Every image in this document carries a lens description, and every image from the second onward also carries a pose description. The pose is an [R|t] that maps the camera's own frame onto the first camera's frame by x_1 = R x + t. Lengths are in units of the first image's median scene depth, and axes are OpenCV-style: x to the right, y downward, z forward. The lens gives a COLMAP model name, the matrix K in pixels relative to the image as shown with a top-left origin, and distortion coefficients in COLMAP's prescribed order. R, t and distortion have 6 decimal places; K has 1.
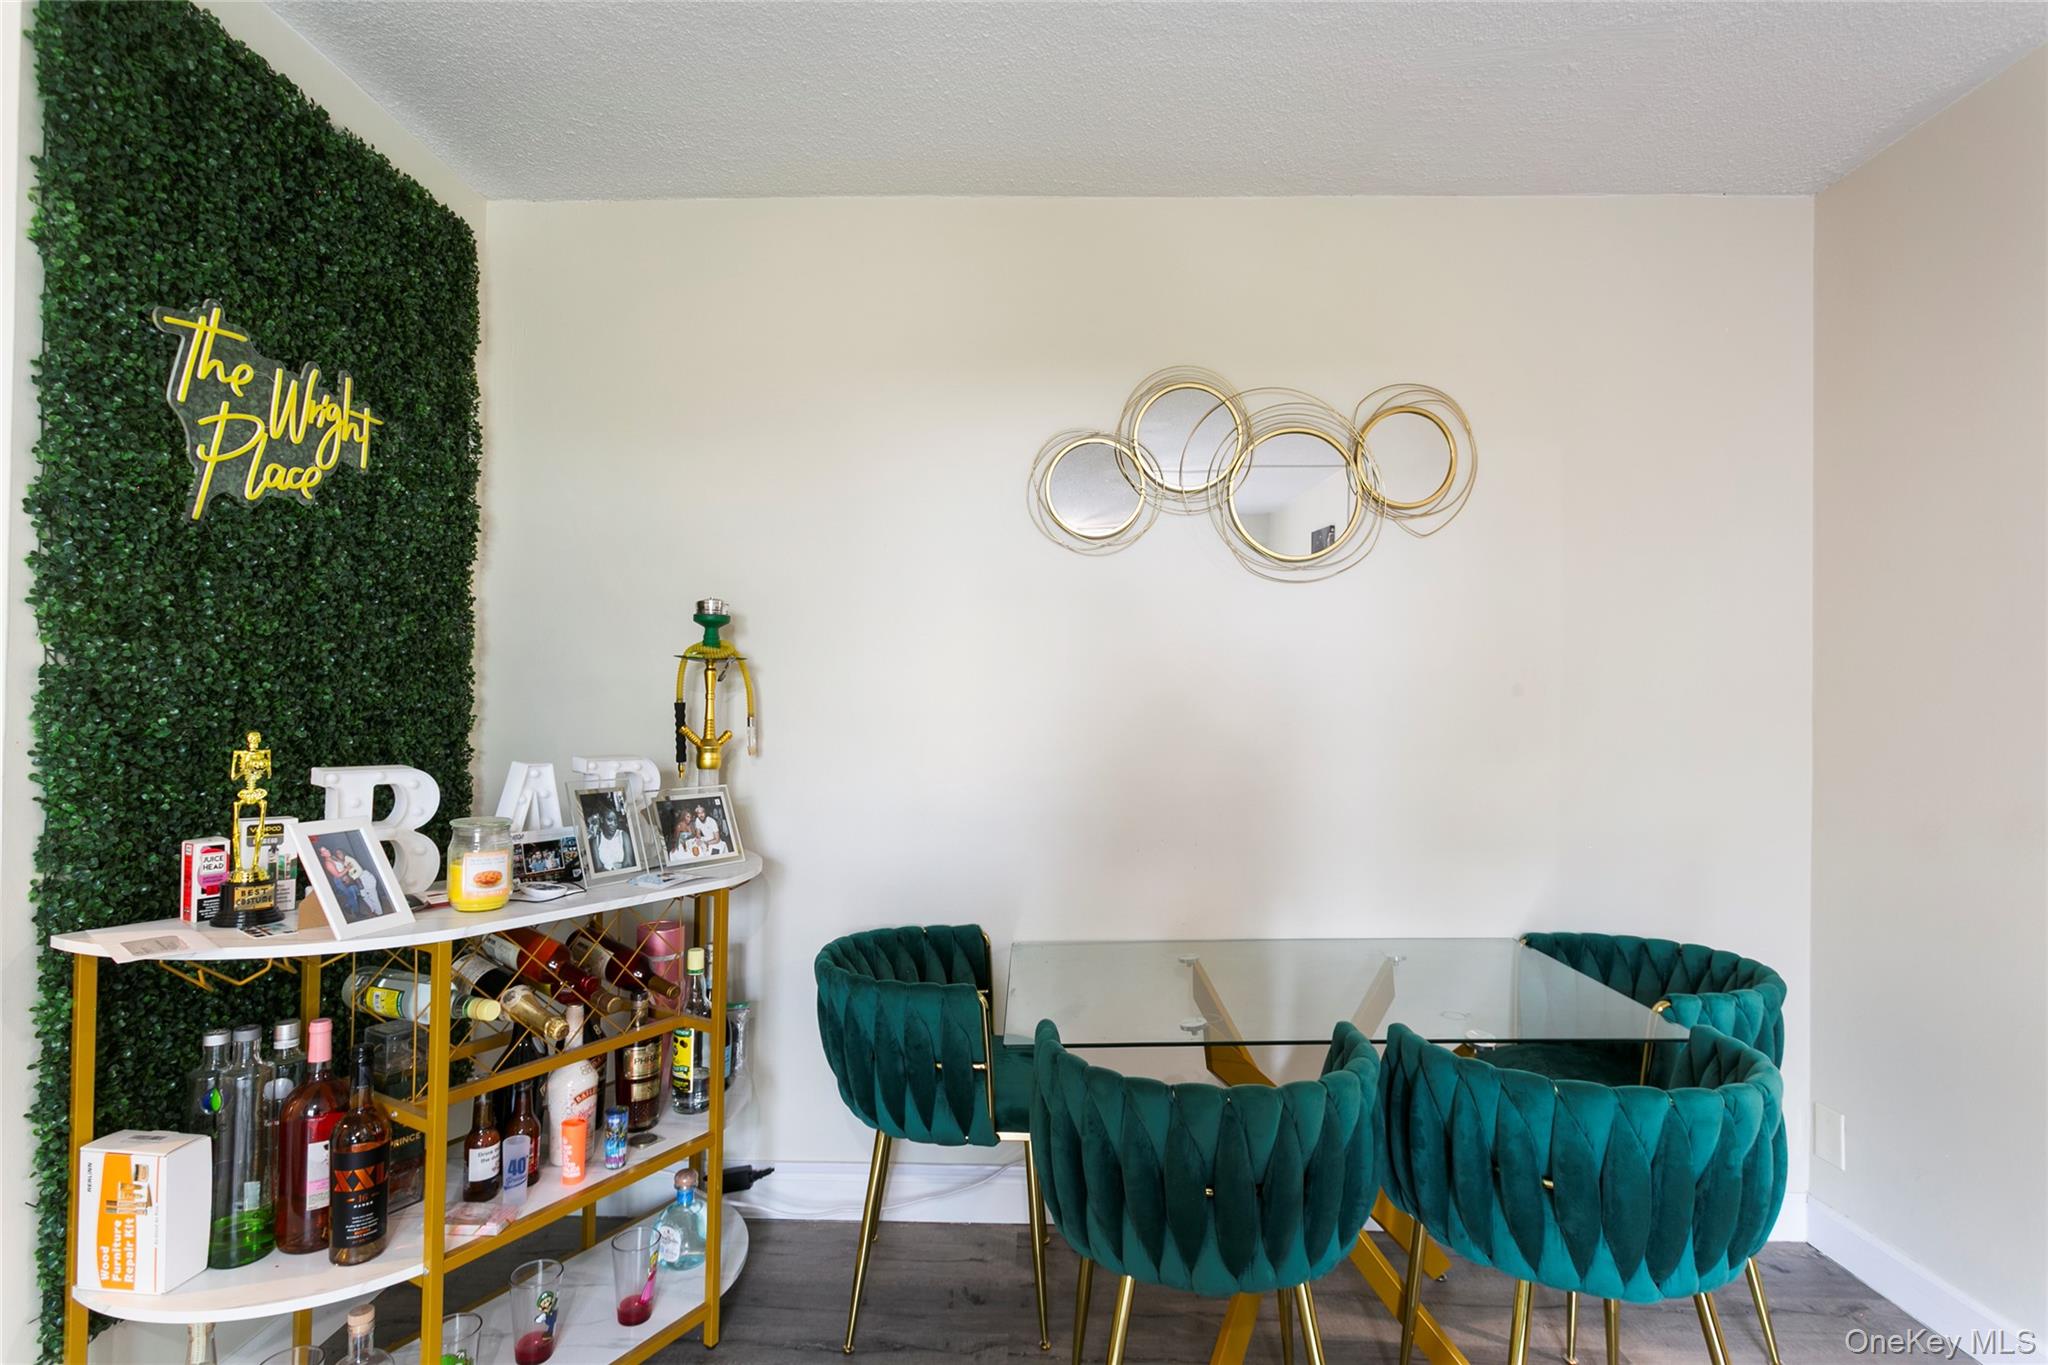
lens RADIAL K [[1022.1, 0, 1011.2], [0, 1022.1, 702.8], [0, 0, 1]] dist [0.000198, 0.001386]
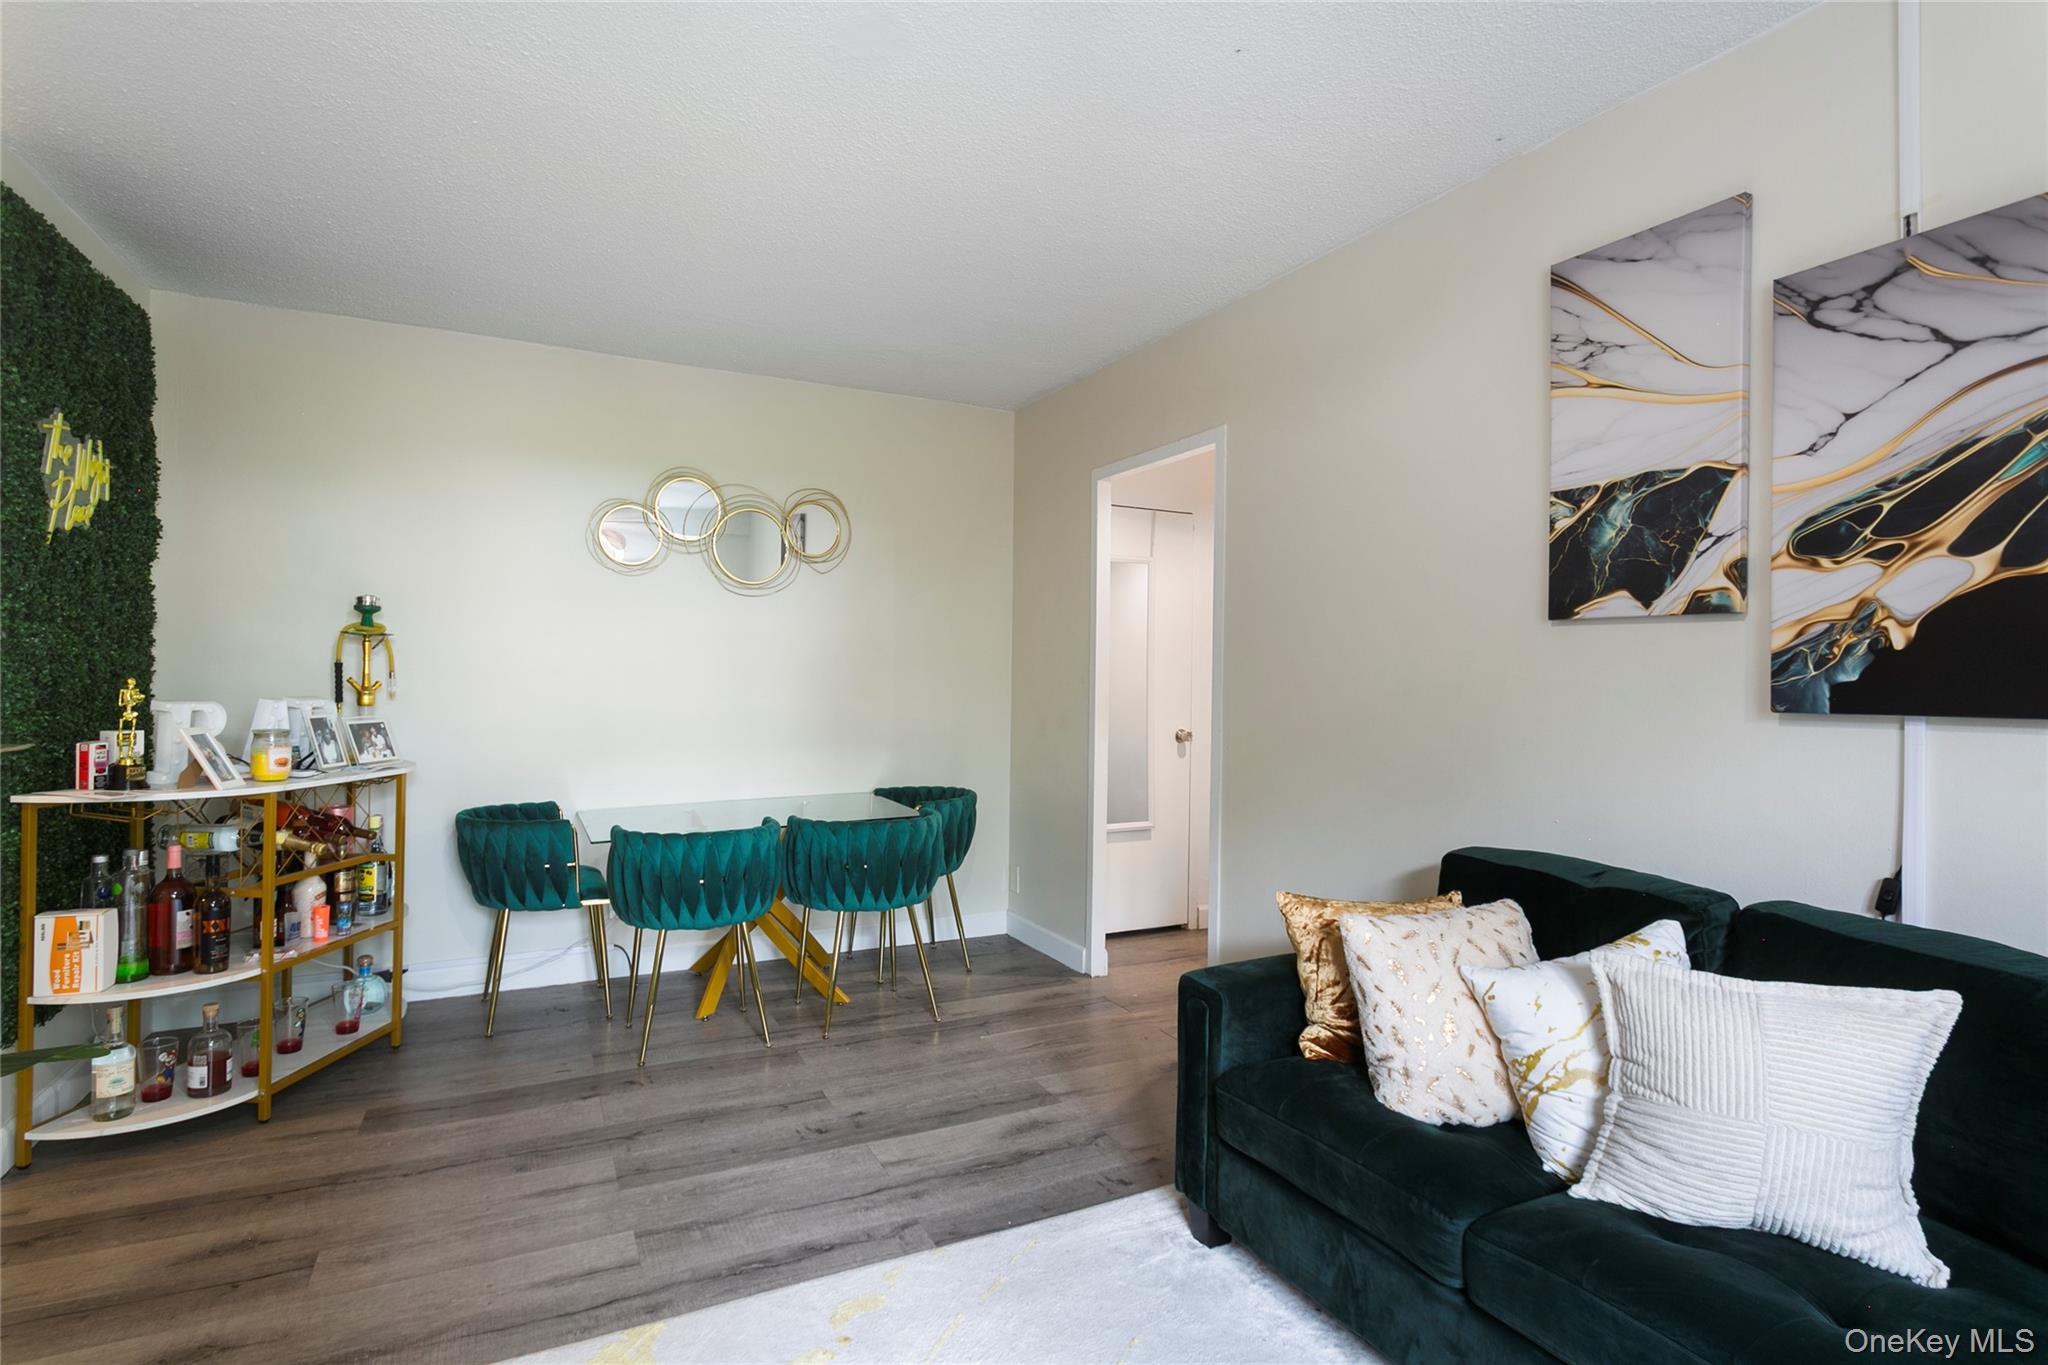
lens RADIAL K [[1000.2, 0, 1013.9], [0, 1000.2, 680.6], [0, 0, 1]] dist [-0.001292, 0.001925]
pose [[0.878434, -0.001627, 0.477860, -0.205685], [-0.005698, 0.999887, 0.013879, 0.000136], [-0.477829, -0.014914, 0.878326, -1.018325]]
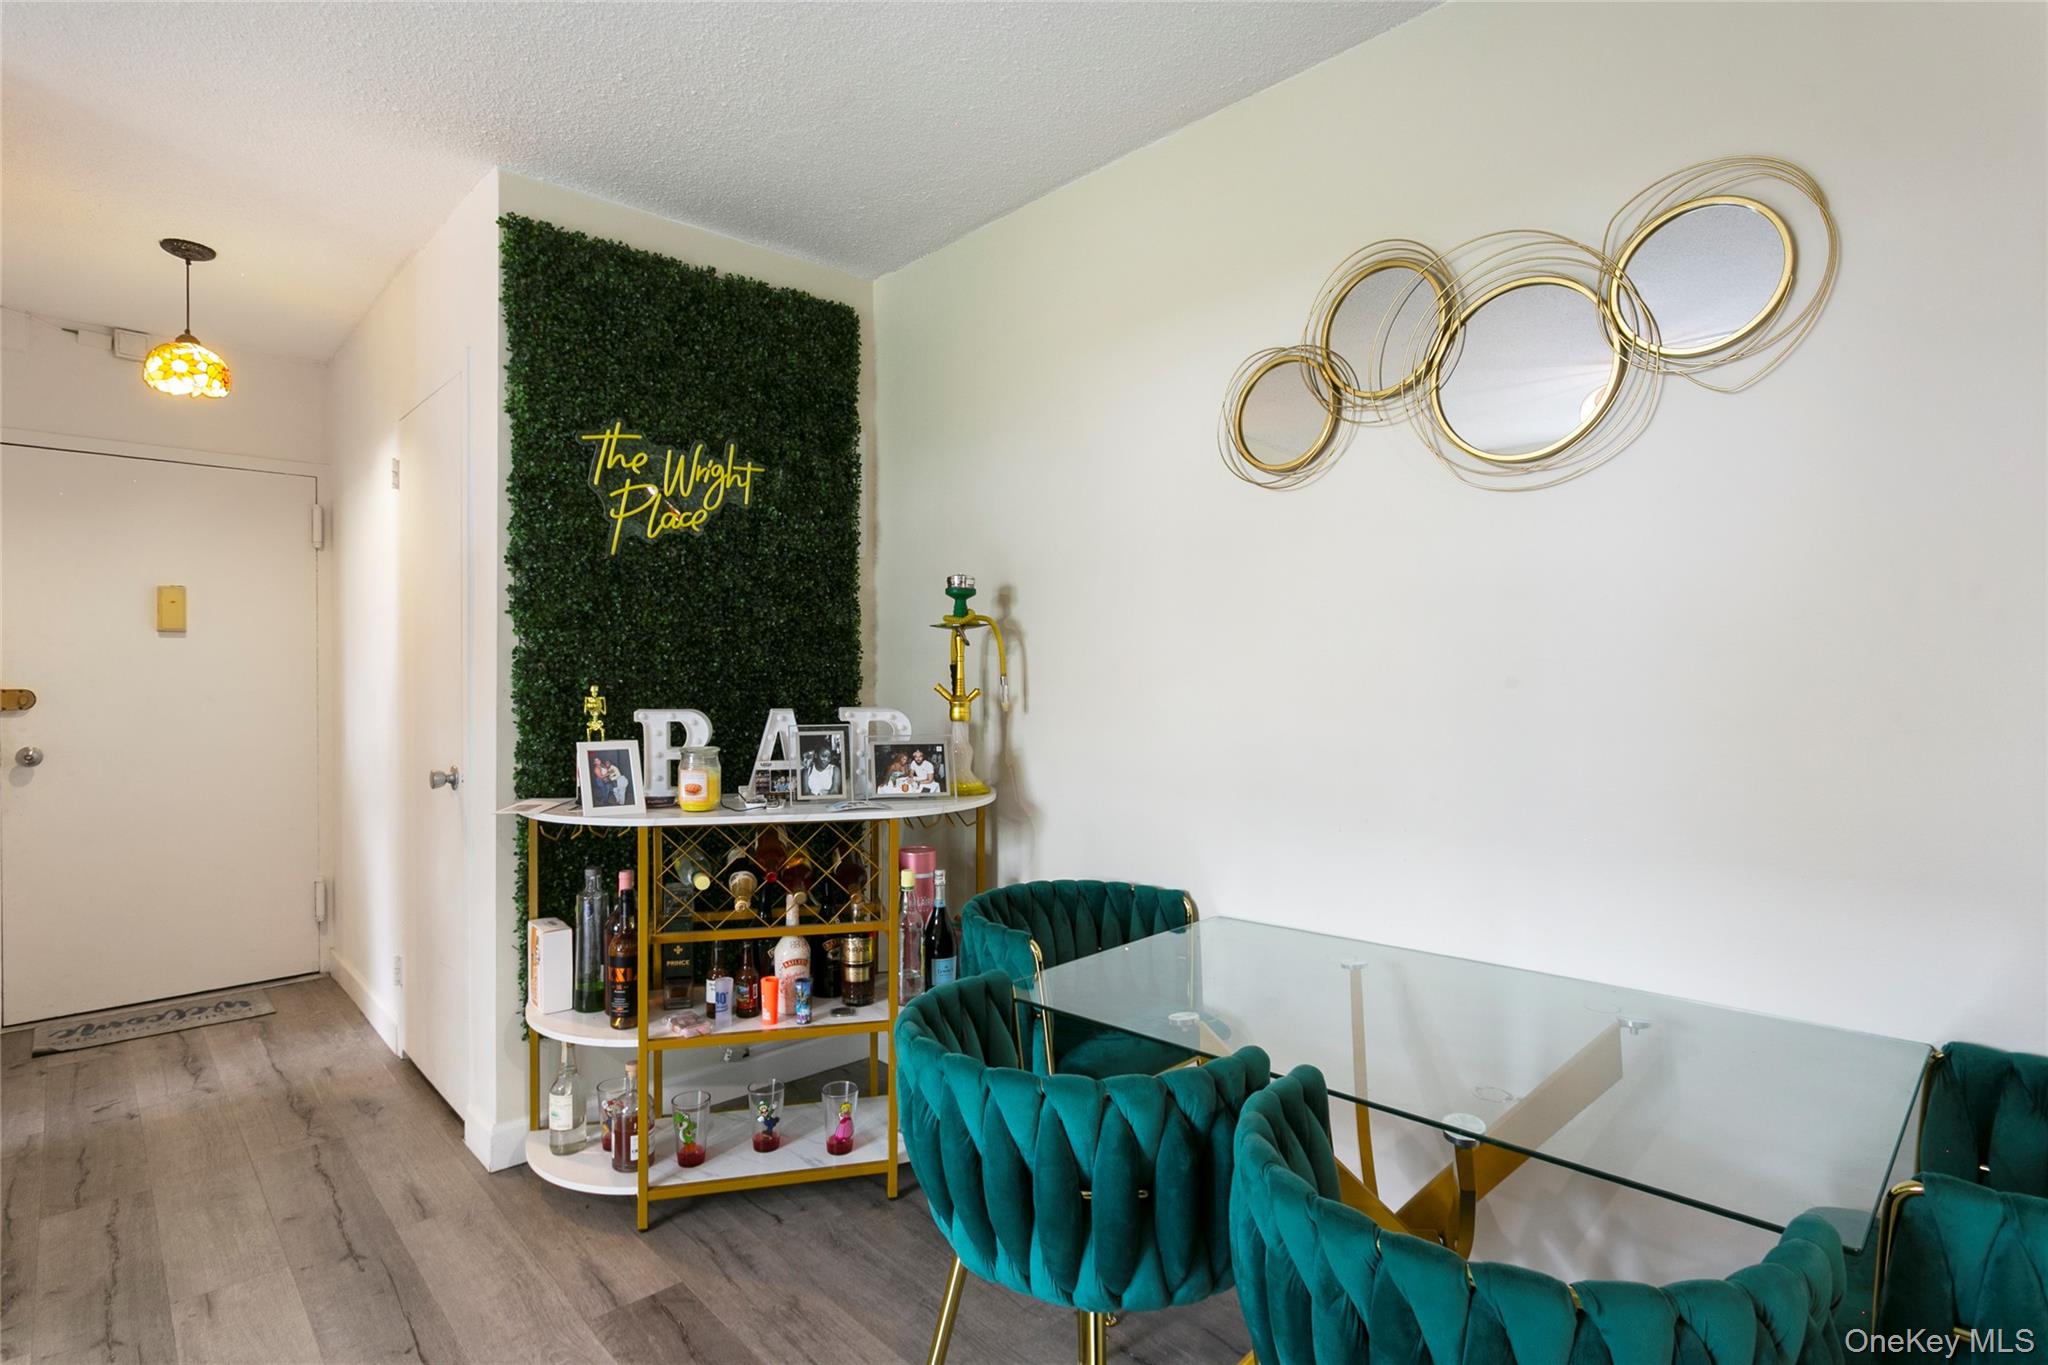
lens RADIAL K [[1008.3, 0, 973.3], [0, 1008.3, 676.5], [0, 0, 1]] dist [-0.001543, 0.000259]
pose [[0.699205, -0.006245, -0.714894, 0.695944], [0.011522, 0.999930, 0.002535, 0.014615], [0.714828, -0.010009, 0.699229, 0.270538]]
